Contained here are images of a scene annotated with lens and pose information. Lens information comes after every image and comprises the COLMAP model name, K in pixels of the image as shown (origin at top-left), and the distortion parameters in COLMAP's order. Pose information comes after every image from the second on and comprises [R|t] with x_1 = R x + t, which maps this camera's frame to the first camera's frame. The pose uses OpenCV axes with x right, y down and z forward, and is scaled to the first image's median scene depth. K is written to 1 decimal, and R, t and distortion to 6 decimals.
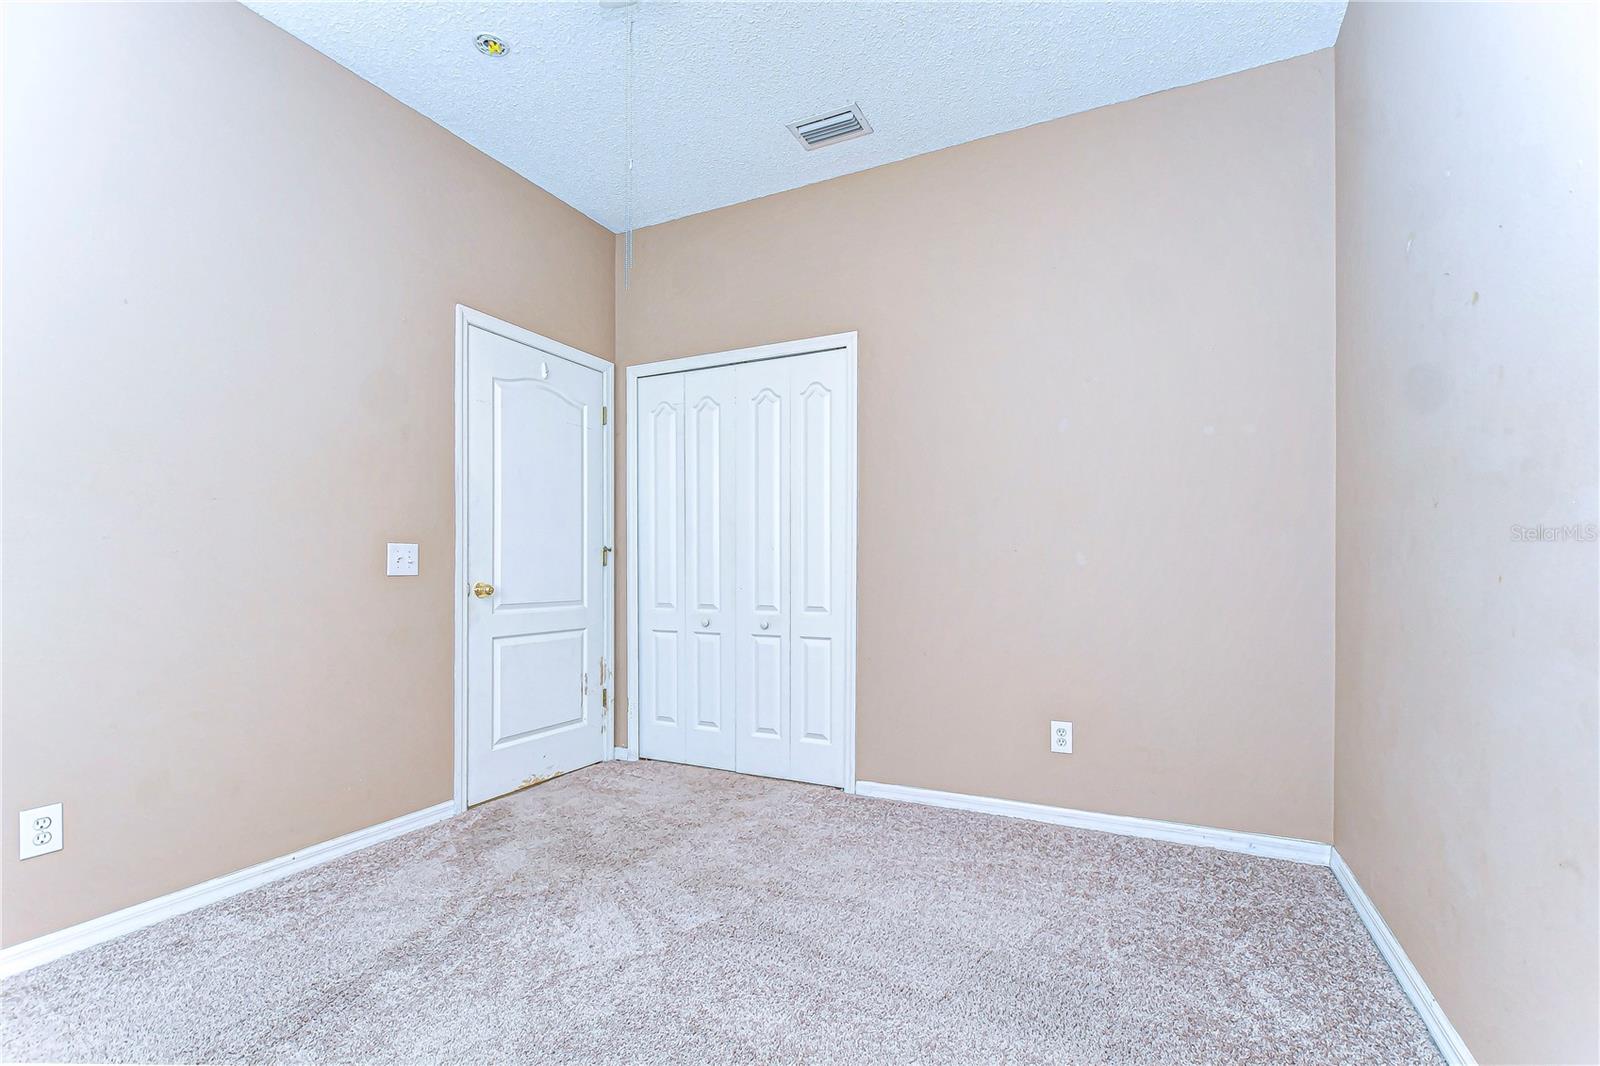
lens RADIAL K [[696.3, 0, 795.3], [0, 696.3, 538.9], [0, 0, 1]] dist [-0.000505, -0.005185]
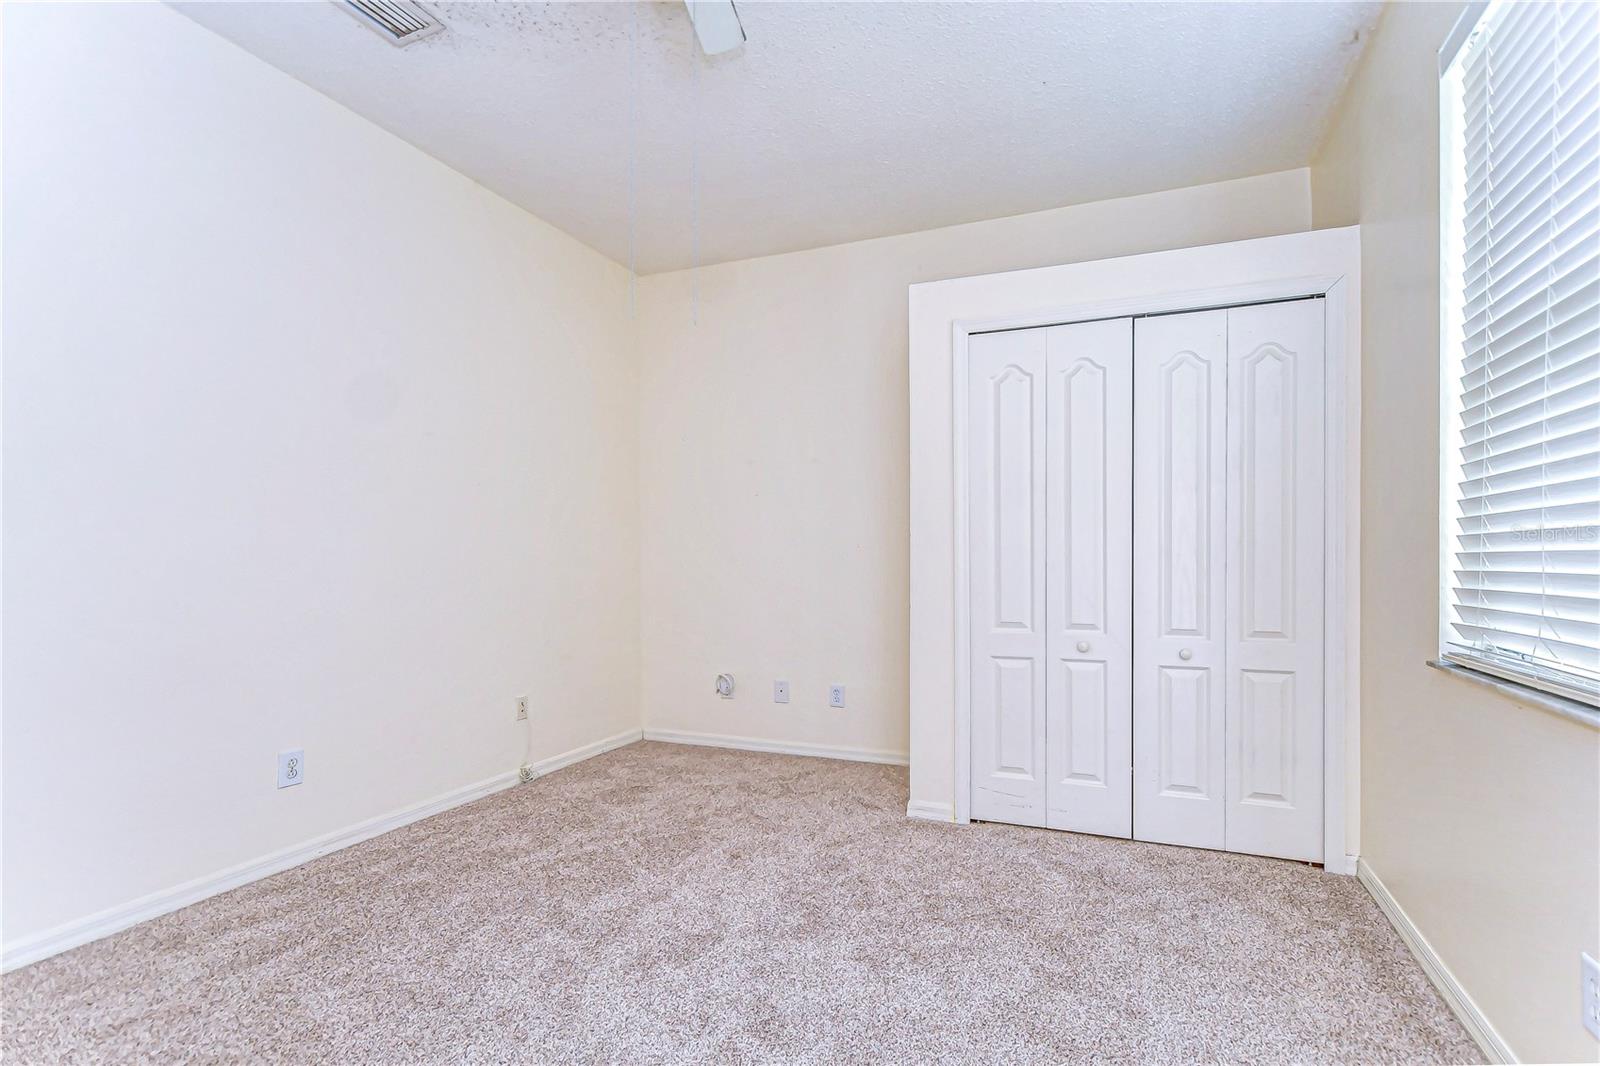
lens RADIAL K [[696.3, 0, 802.8], [0, 696.3, 541.8], [0, 0, 1]] dist [-0.000505, -0.005185]
pose [[0.994280, 0.010188, 0.106318, -0.403628], [-0.009318, 0.999919, -0.008683, 0.009406], [-0.106397, 0.007642, 0.994294, 0.195830]]
